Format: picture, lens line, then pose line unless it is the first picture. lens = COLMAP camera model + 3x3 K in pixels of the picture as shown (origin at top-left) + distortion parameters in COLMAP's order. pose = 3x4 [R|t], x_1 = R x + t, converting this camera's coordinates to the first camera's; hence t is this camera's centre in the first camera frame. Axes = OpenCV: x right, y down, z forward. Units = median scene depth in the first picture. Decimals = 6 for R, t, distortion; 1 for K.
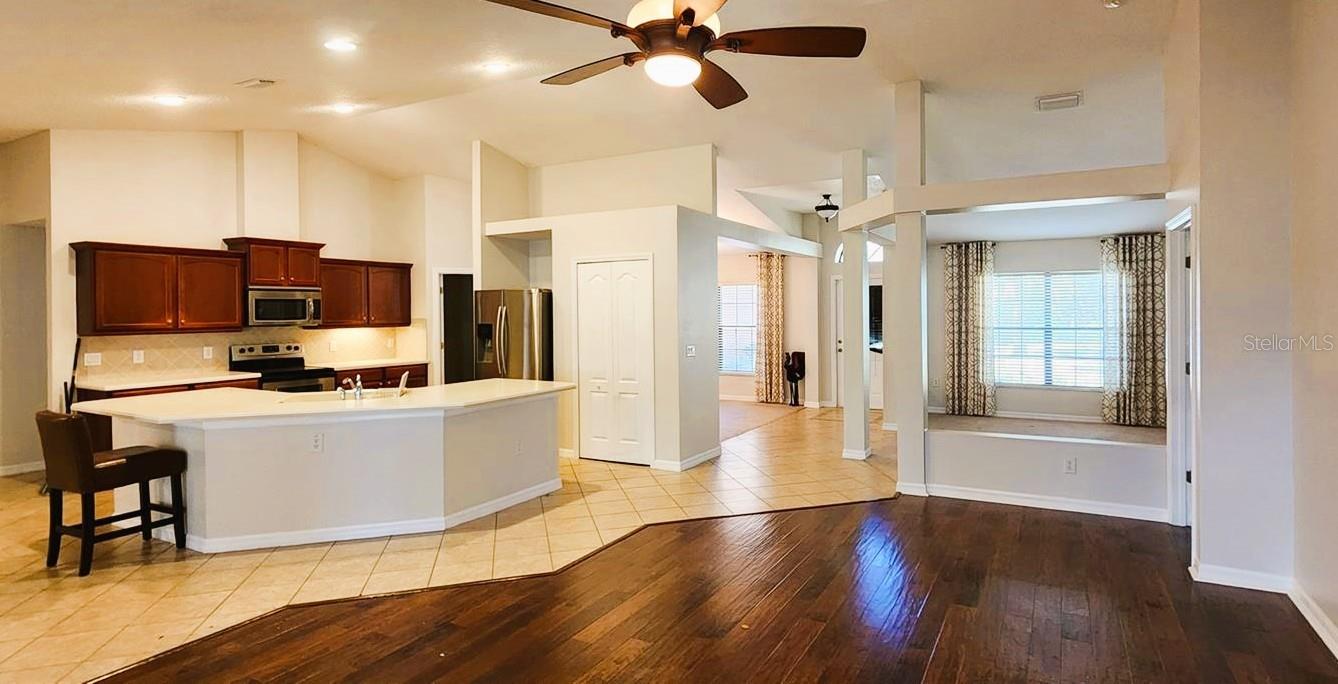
lens RADIAL K [[645.7, 0, 708.2], [0, 645.7, 314.5], [0, 0, 1]] dist [0.002539, 0.001012]
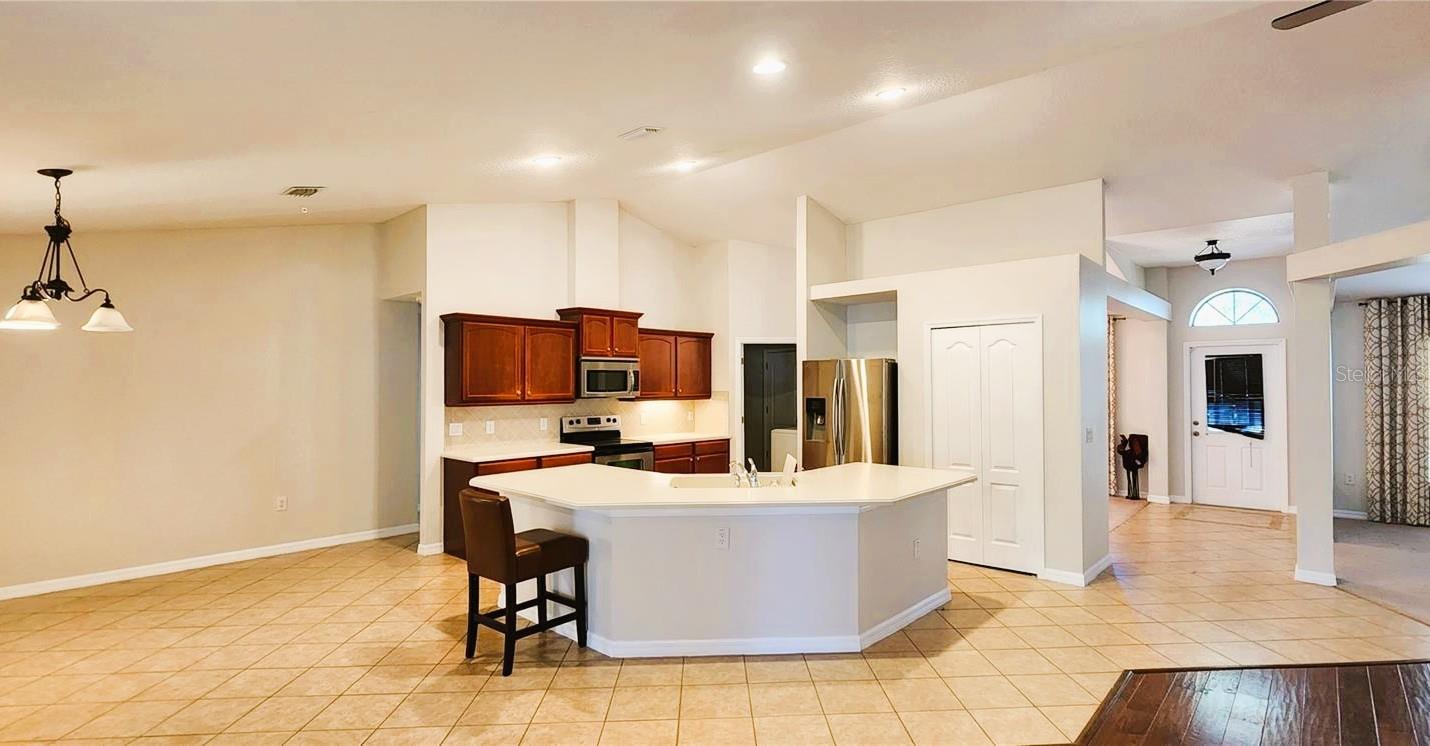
lens RADIAL K [[644.6, 0, 741.7], [0, 644.6, 378.8], [0, 0, 1]] dist [-0.000971, -0.000201]
pose [[0.971136, 0.003895, -0.238493, -0.233917], [-0.006634, 0.999921, -0.010685, -0.001845], [0.238432, 0.011959, 0.971085, 0.107865]]
